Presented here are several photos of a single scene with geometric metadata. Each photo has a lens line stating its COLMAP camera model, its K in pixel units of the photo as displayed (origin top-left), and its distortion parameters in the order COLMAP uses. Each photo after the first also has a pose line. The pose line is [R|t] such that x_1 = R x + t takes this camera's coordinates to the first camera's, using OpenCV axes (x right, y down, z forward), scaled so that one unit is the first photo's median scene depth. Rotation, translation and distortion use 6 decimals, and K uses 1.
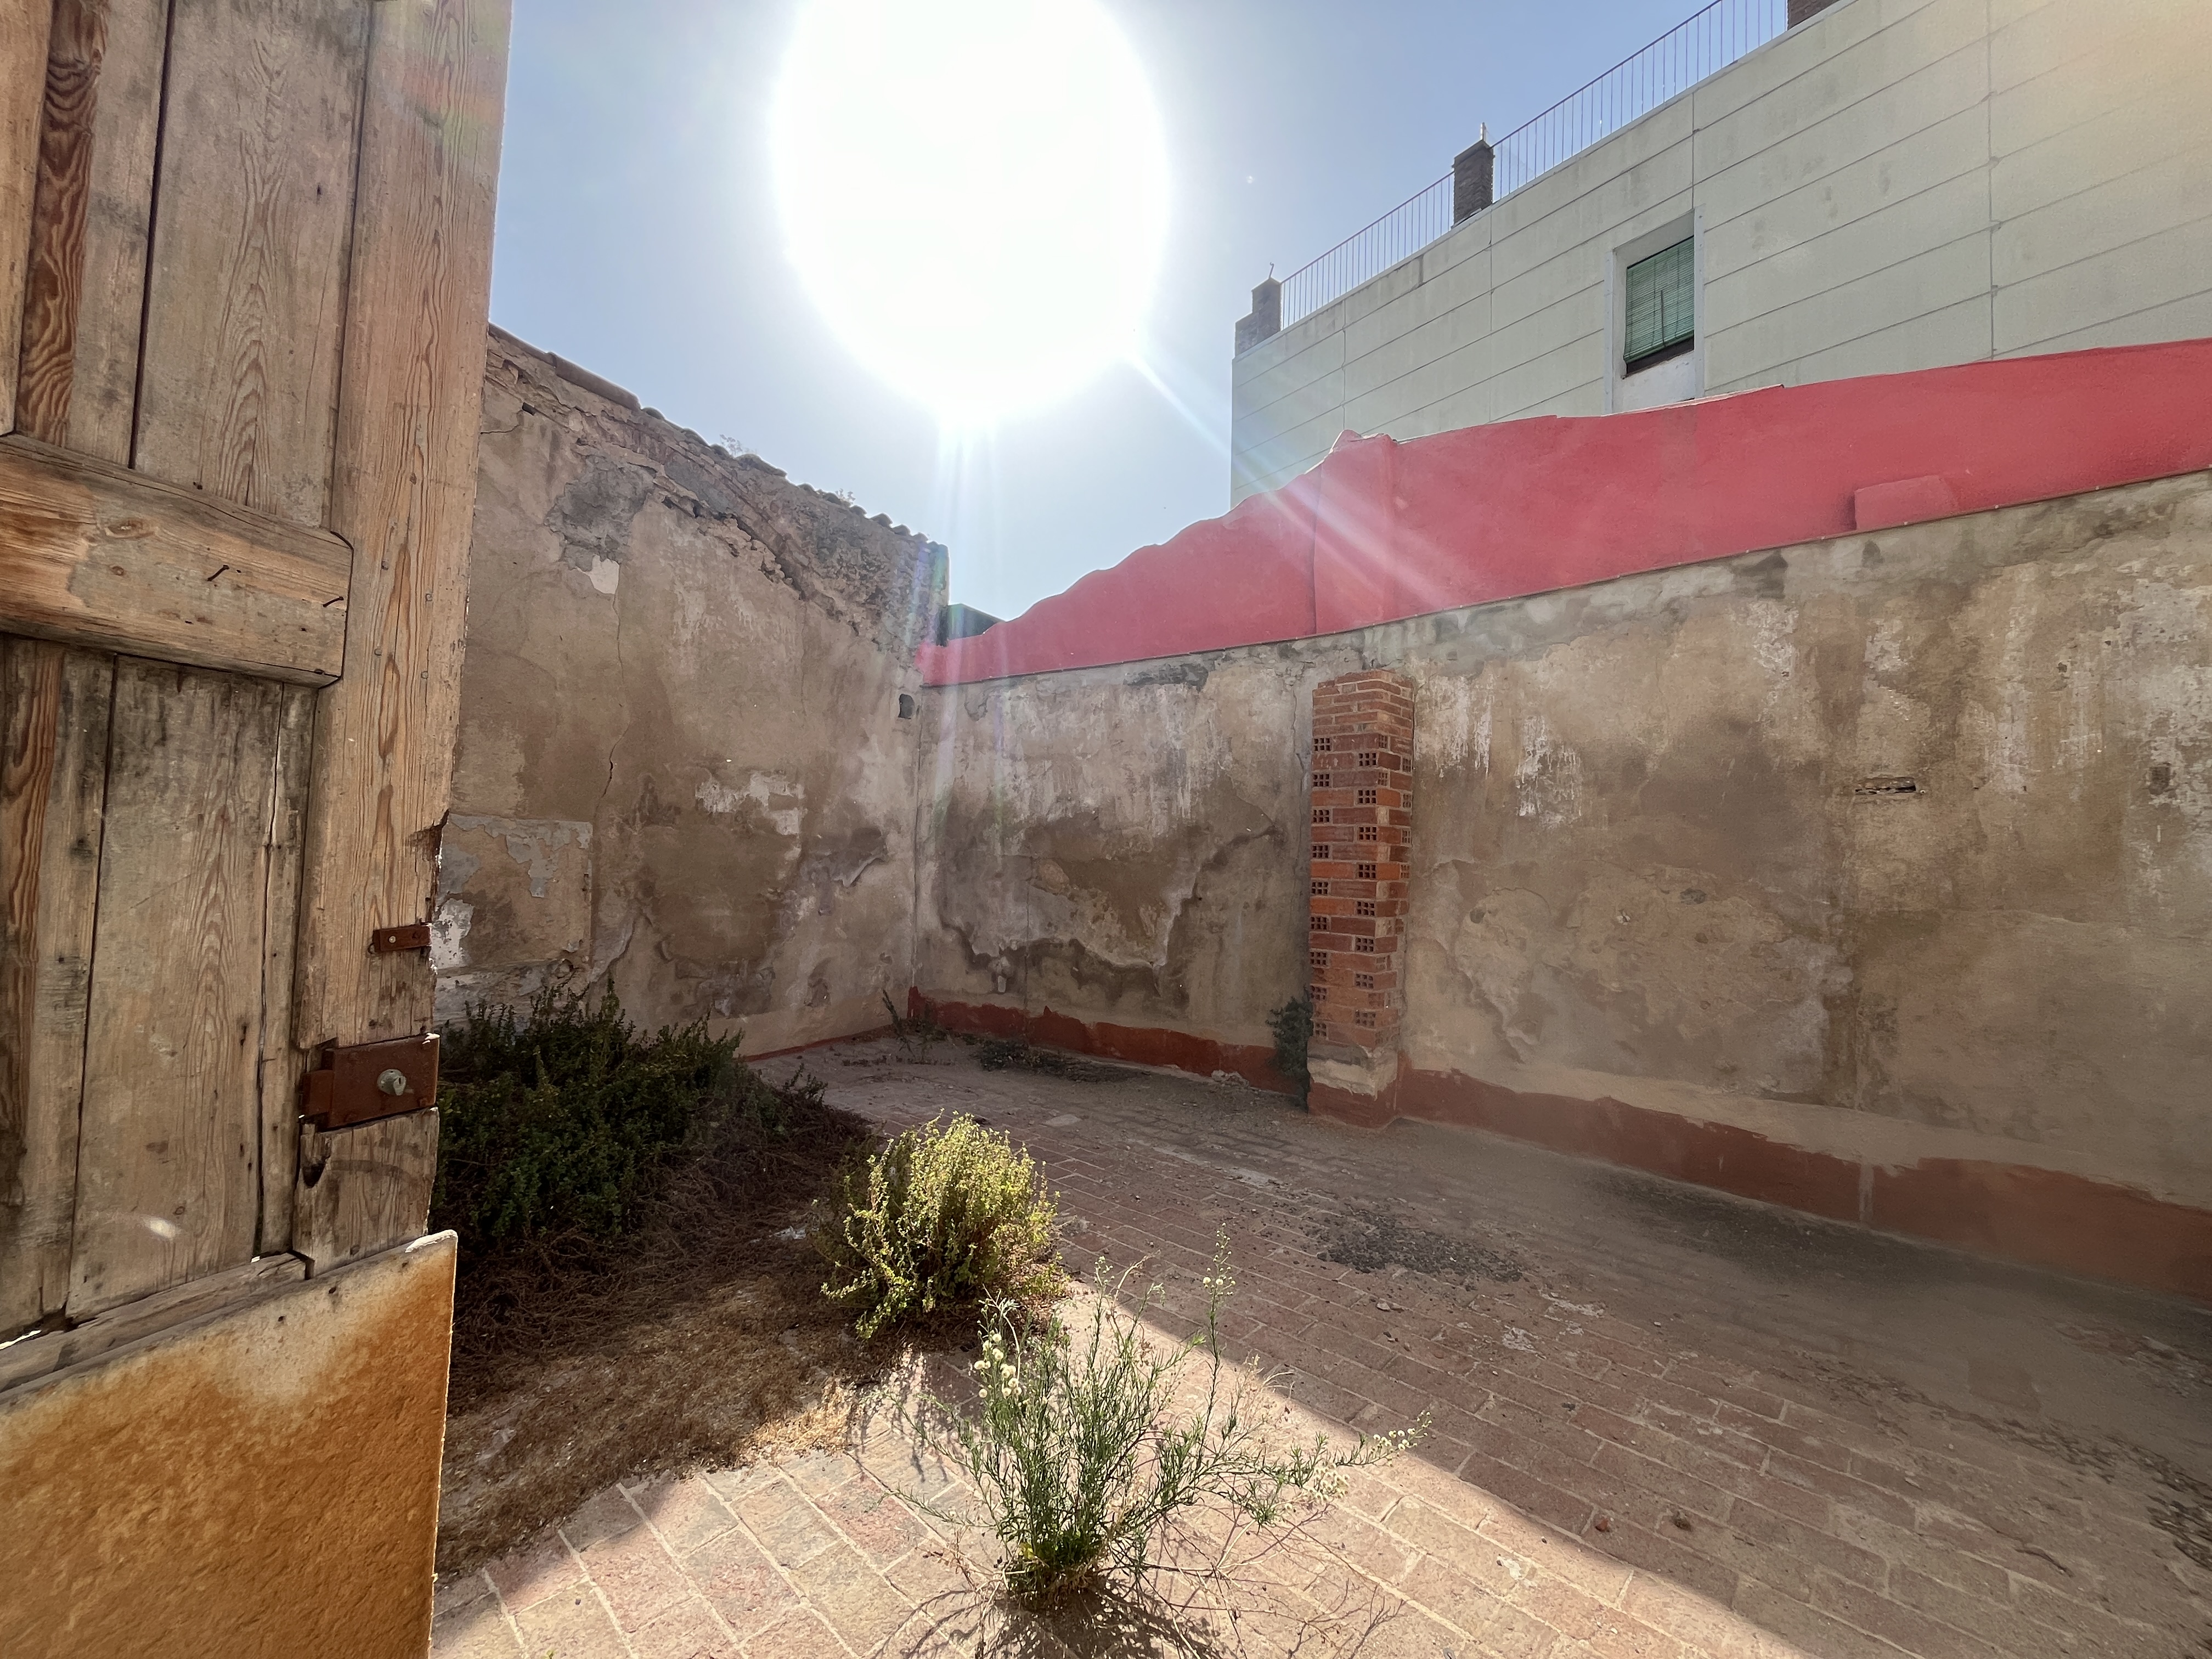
lens RADIAL K [[897.6, 0, 1103.0], [0, 897.6, 829.8], [0, 0, 1]] dist [-0.003652, 0.000264]
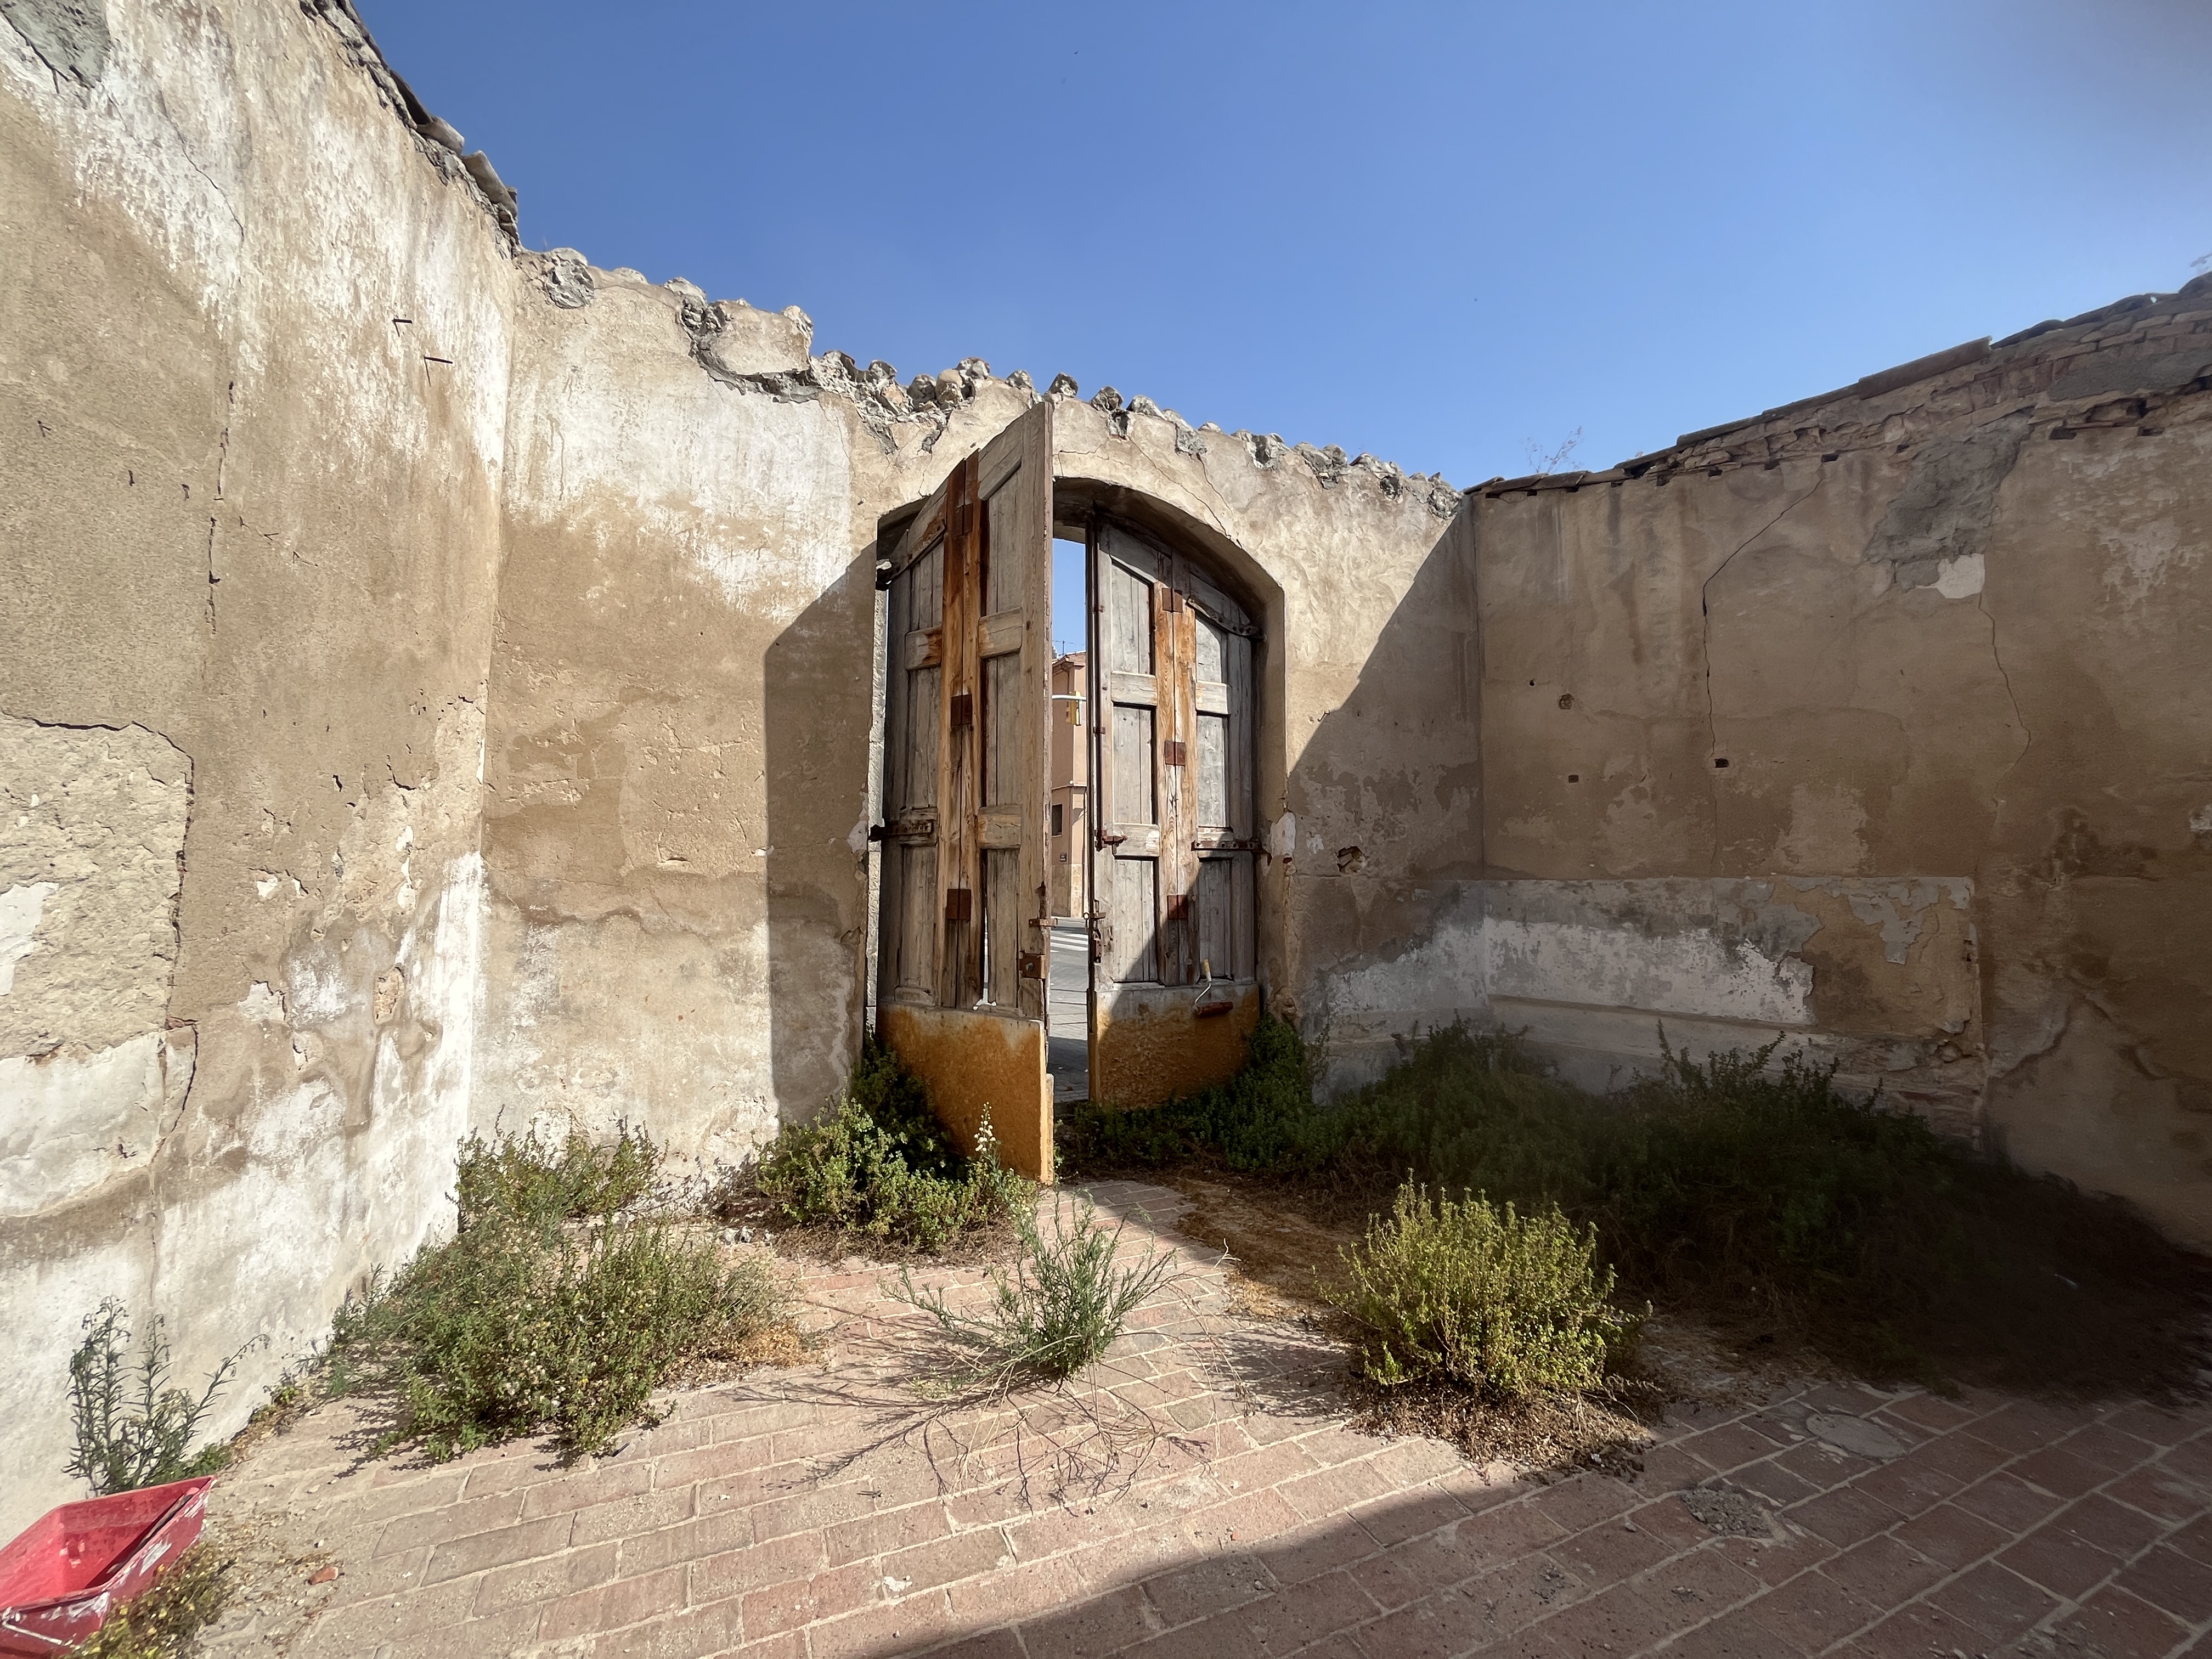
lens RADIAL K [[897.6, 0, 1103.2], [0, 897.6, 829.5], [0, 0, 1]] dist [-0.003652, 0.000264]
pose [[-0.400173, -0.093543, -0.911653, 0.550229], [0.004712, 0.994554, -0.104117, 0.033304], [0.916427, -0.045960, -0.397553, 0.667515]]
